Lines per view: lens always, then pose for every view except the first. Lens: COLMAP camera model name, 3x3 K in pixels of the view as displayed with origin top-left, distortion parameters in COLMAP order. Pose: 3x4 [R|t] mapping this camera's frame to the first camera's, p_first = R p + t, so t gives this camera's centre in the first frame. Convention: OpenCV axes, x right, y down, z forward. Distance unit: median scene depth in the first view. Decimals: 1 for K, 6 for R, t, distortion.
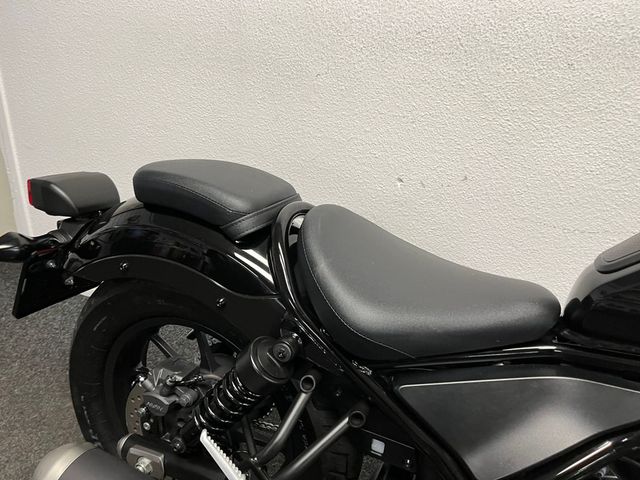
lens RADIAL K [[484.7, 0, 319.6], [0, 484.7, 242.8], [0, 0, 1]] dist [0.069009, -0.097922]
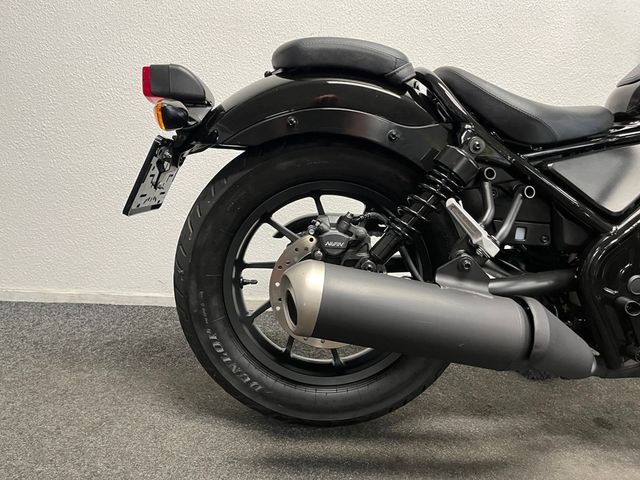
lens RADIAL K [[484.7, 0, 322.0], [0, 484.7, 235.7], [0, 0, 1]] dist [0.069009, -0.097922]
pose [[0.904395, -0.094243, 0.416159, -0.604906], [0.158917, 0.979533, -0.123535, 0.331155], [-0.395999, 0.177859, 0.900861, 0.015331]]
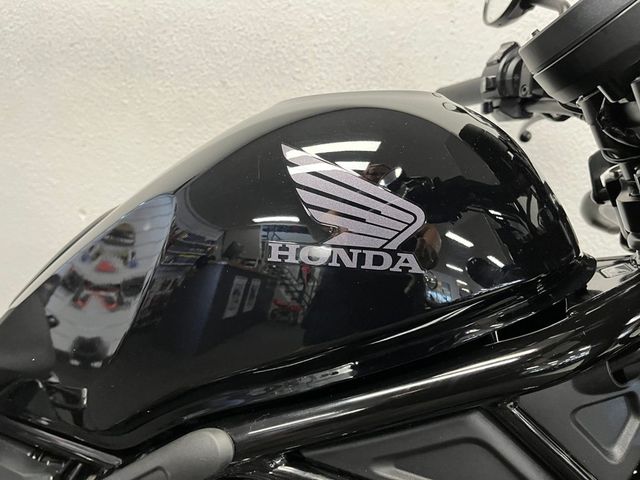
lens RADIAL K [[484.7, 0, 324.9], [0, 484.7, 225.4], [0, 0, 1]] dist [0.069009, -0.097922]
pose [[0.989001, -0.017835, 0.146831, 0.542057], [0.034792, 0.992901, -0.113744, 0.009095], [-0.143760, 0.117602, 0.982600, 0.112766]]
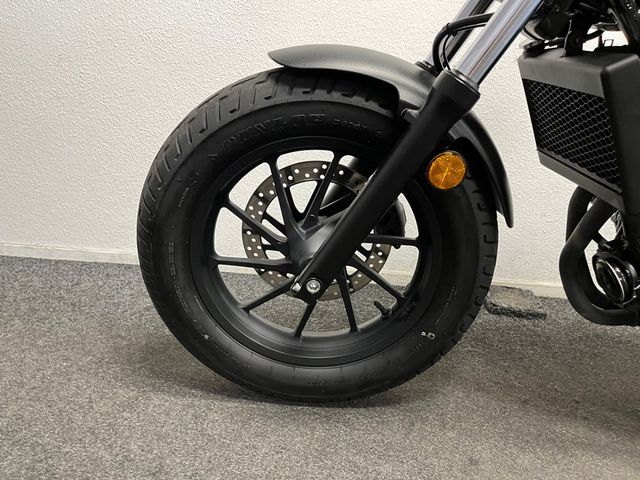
lens RADIAL K [[484.7, 0, 318.3], [0, 484.7, 237.6], [0, 0, 1]] dist [0.069009, -0.097922]
pose [[0.940966, -0.096178, 0.324551, -0.585561], [0.123290, 0.990306, -0.063983, 0.318709], [-0.315251, 0.100220, 0.943702, 0.151557]]
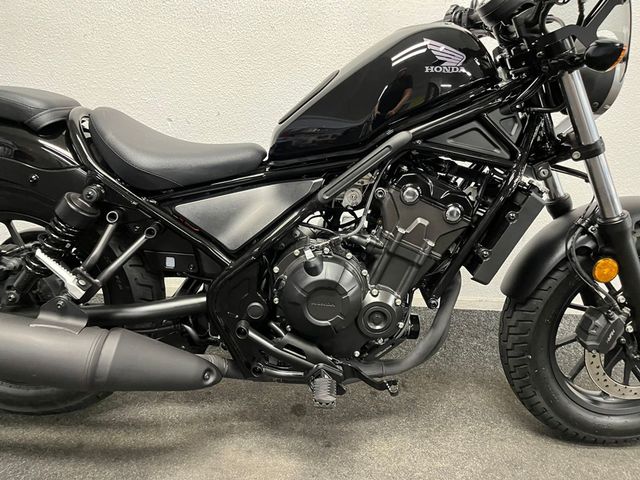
lens RADIAL K [[484.7, 0, 320.3], [0, 484.7, 241.3], [0, 0, 1]] dist [0.069009, -0.097922]
pose [[0.908626, -0.142788, 0.392442, -0.026920], [0.148791, 0.988751, 0.015255, 0.264509], [-0.390206, 0.044531, 0.919650, -0.369000]]
